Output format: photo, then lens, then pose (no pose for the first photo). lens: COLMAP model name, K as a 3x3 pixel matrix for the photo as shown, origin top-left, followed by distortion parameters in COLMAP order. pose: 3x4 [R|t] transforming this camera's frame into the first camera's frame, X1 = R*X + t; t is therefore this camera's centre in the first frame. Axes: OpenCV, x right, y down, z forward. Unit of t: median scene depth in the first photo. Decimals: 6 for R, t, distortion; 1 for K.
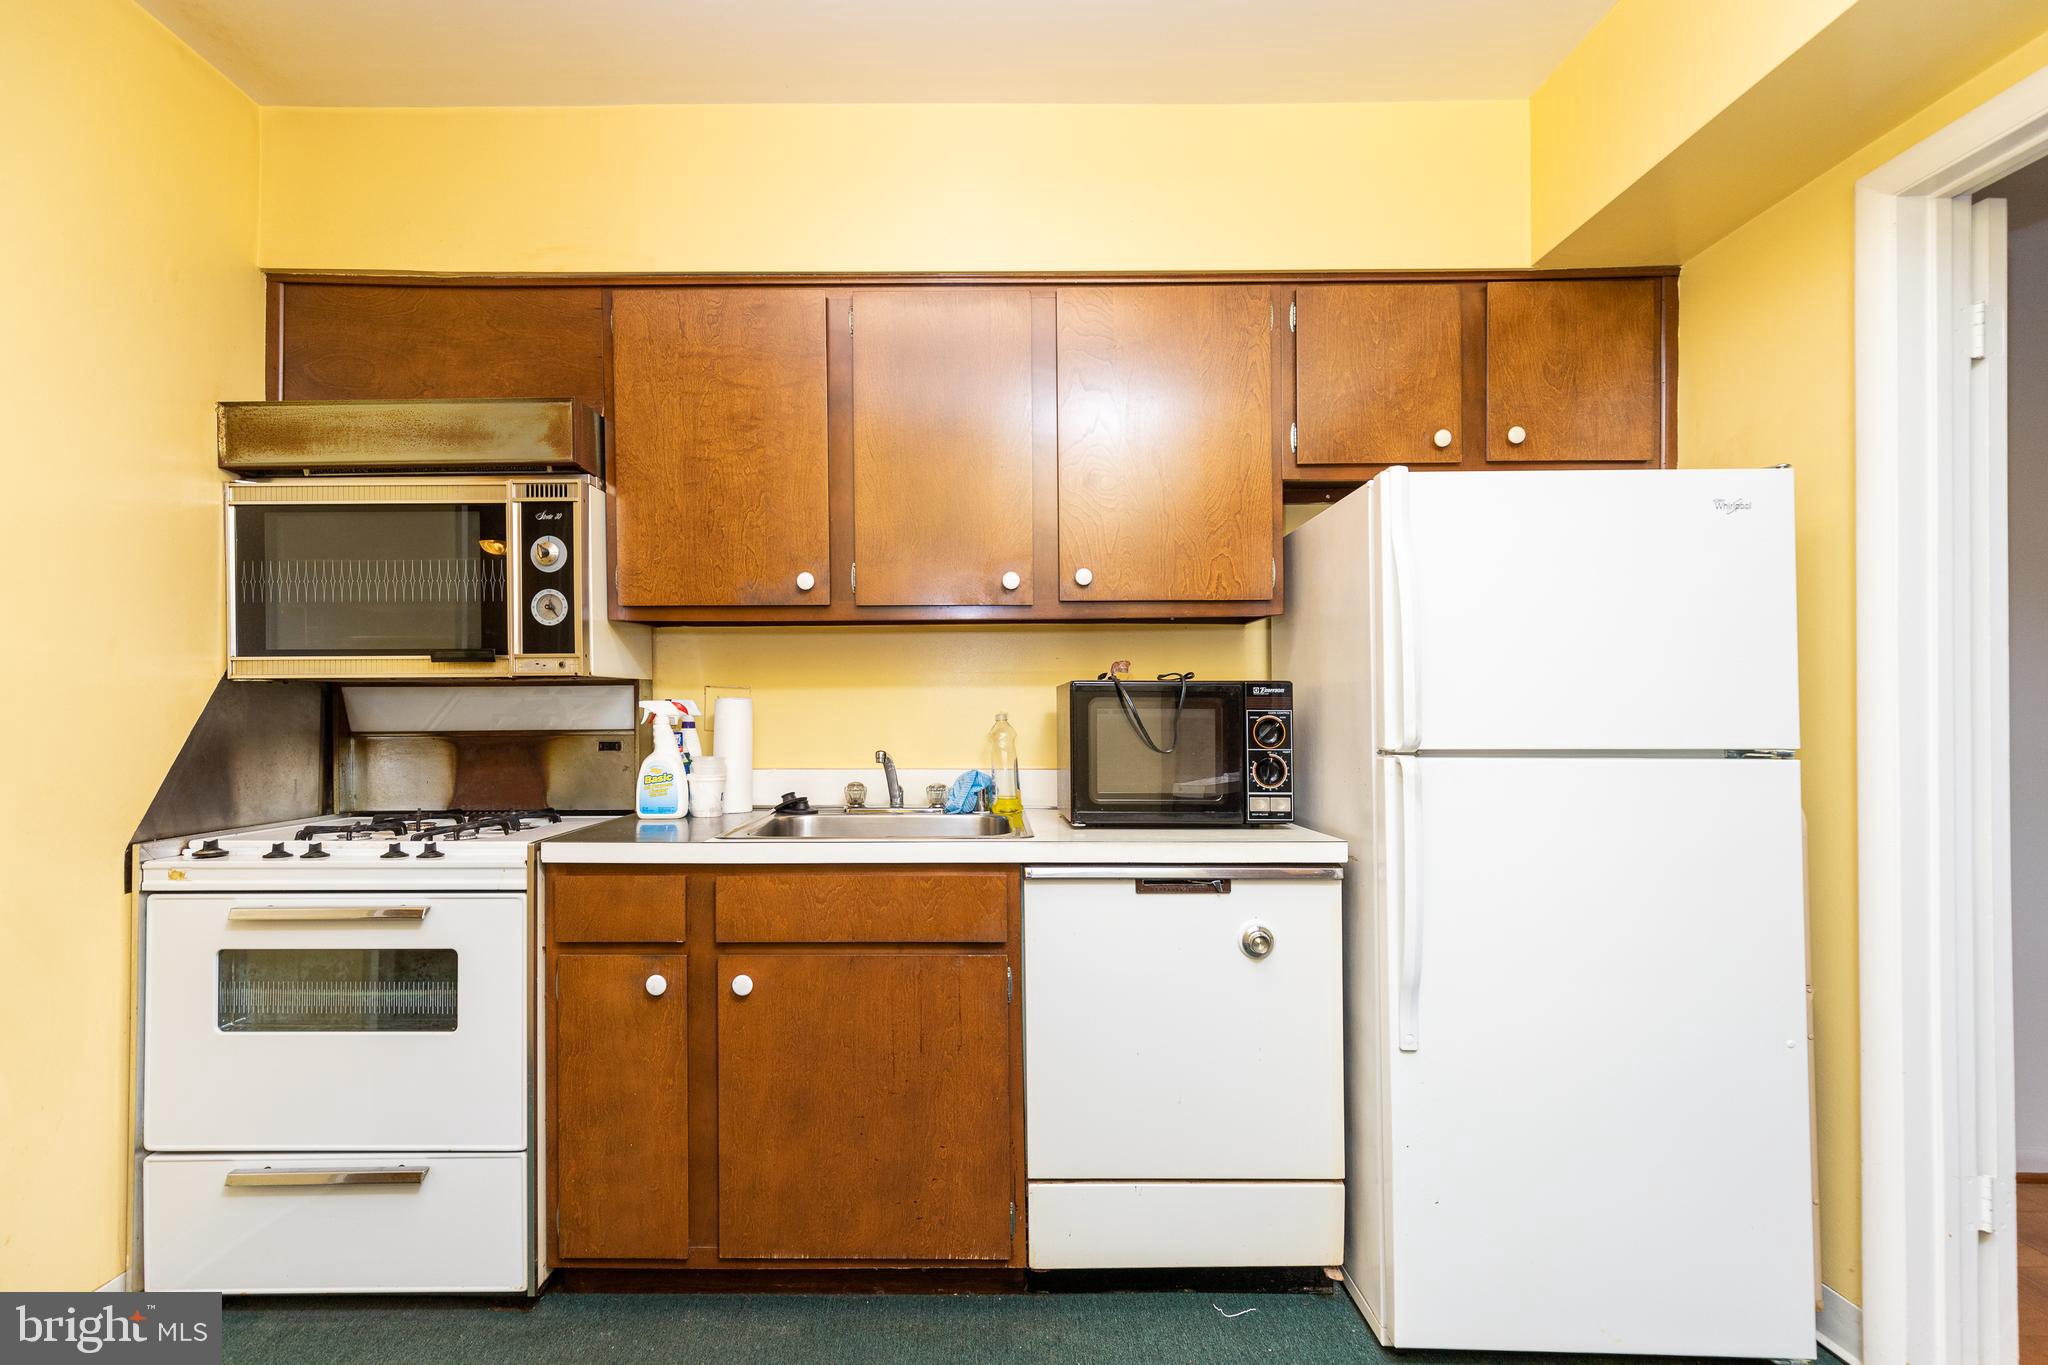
lens RADIAL K [[925.3, 0, 1003.9], [0, 925.3, 697.0], [0, 0, 1]] dist [0.007147, -0.000908]
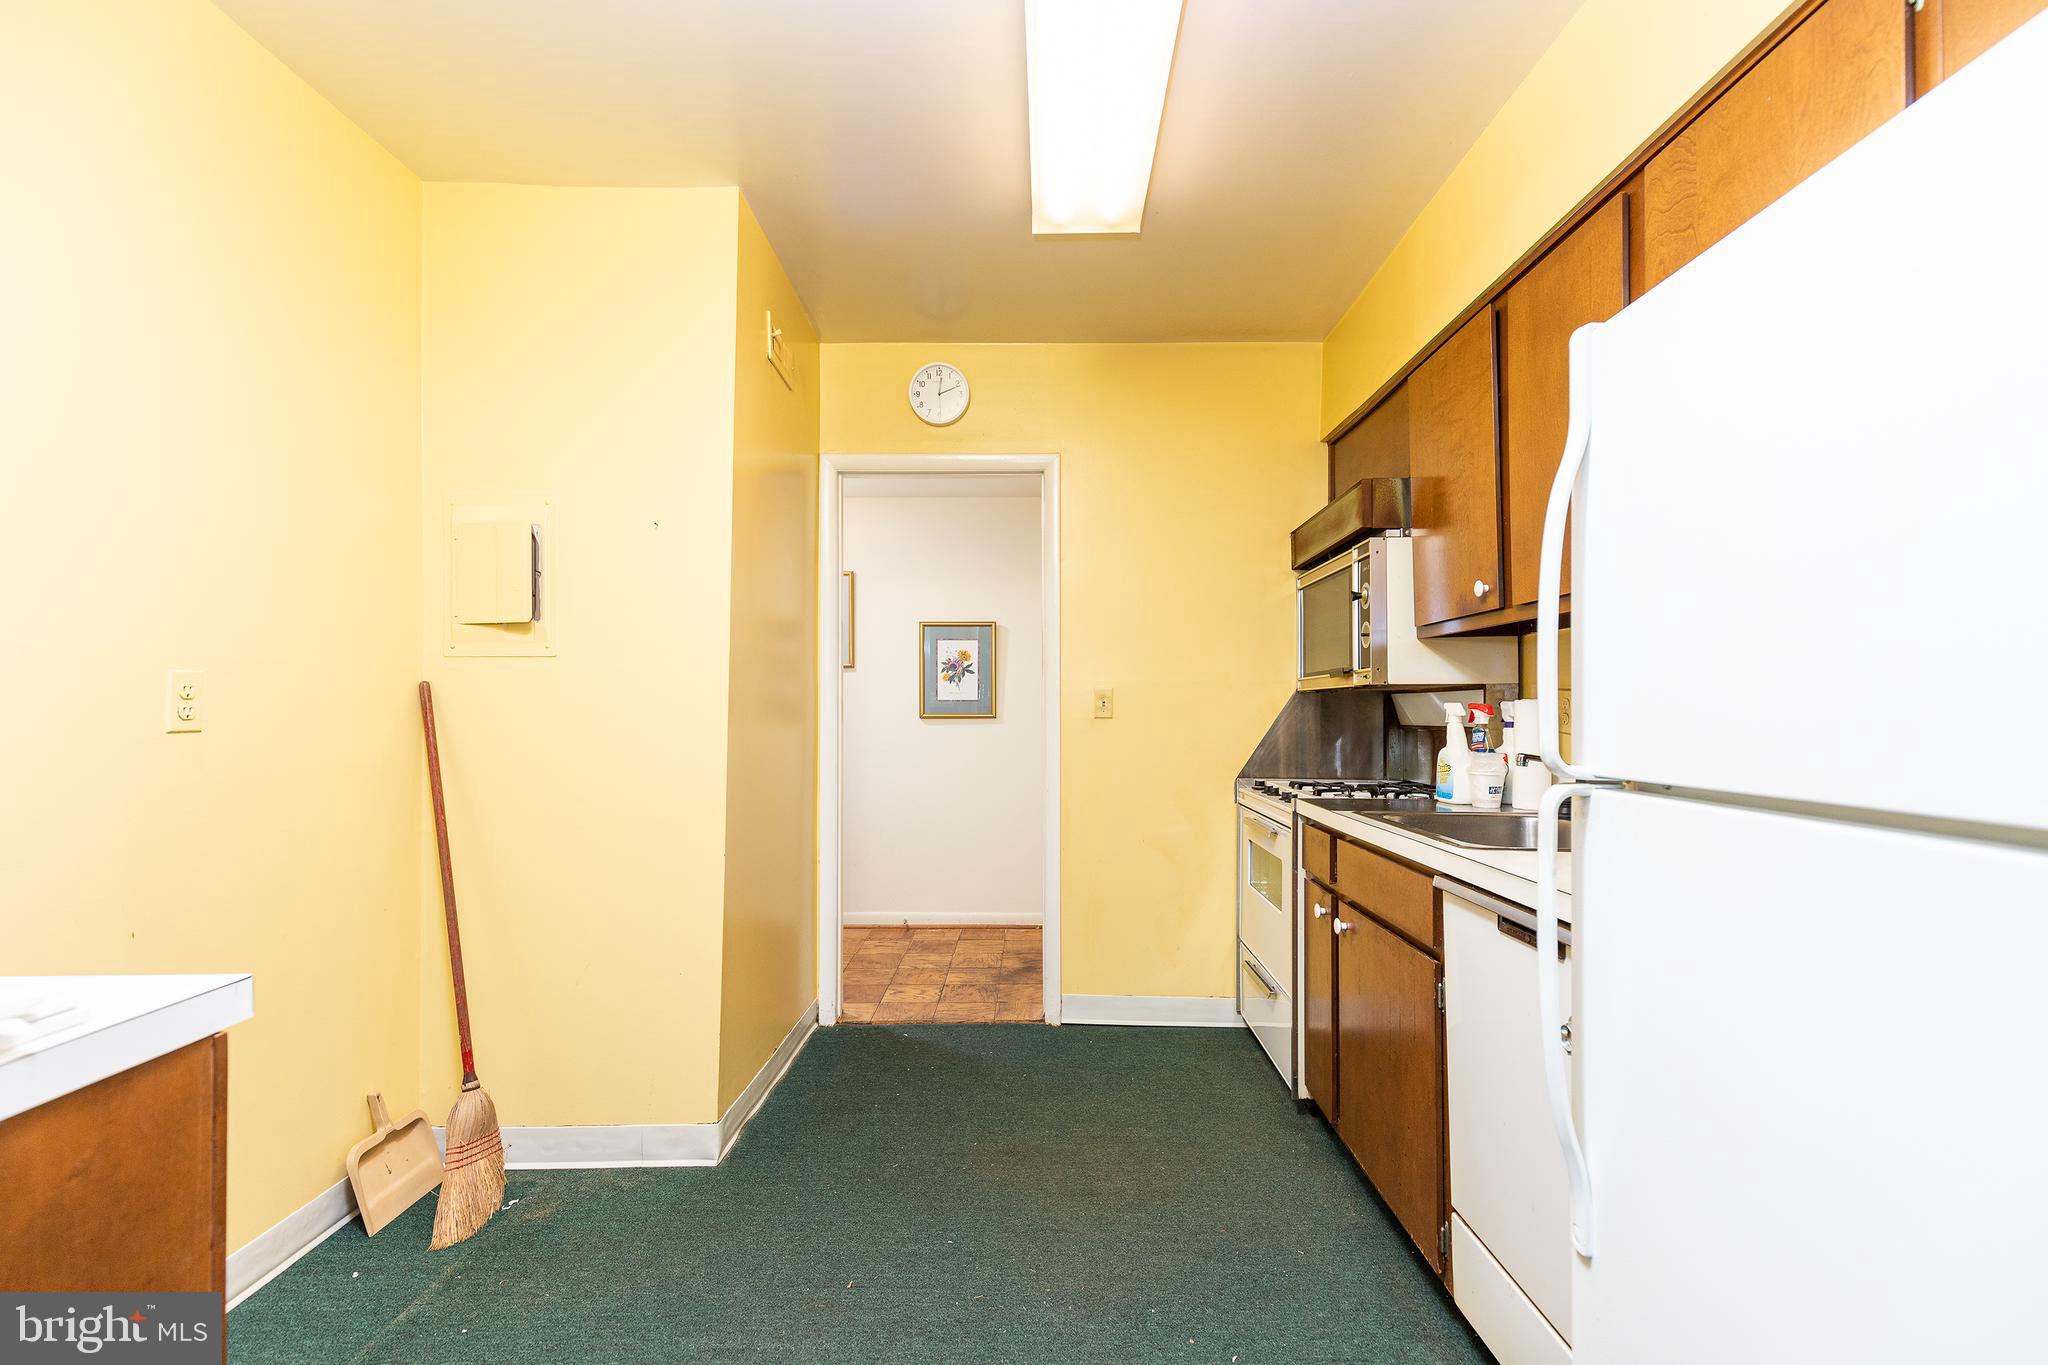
lens RADIAL K [[925.3, 0, 1024.9], [0, 925.3, 692.9], [0, 0, 1]] dist [0.007147, -0.000908]
pose [[-0.014035, -0.012661, -0.999821, 0.881148], [0.010910, 0.999858, -0.012815, 0.000330], [0.999842, -0.011088, -0.013895, 0.516057]]
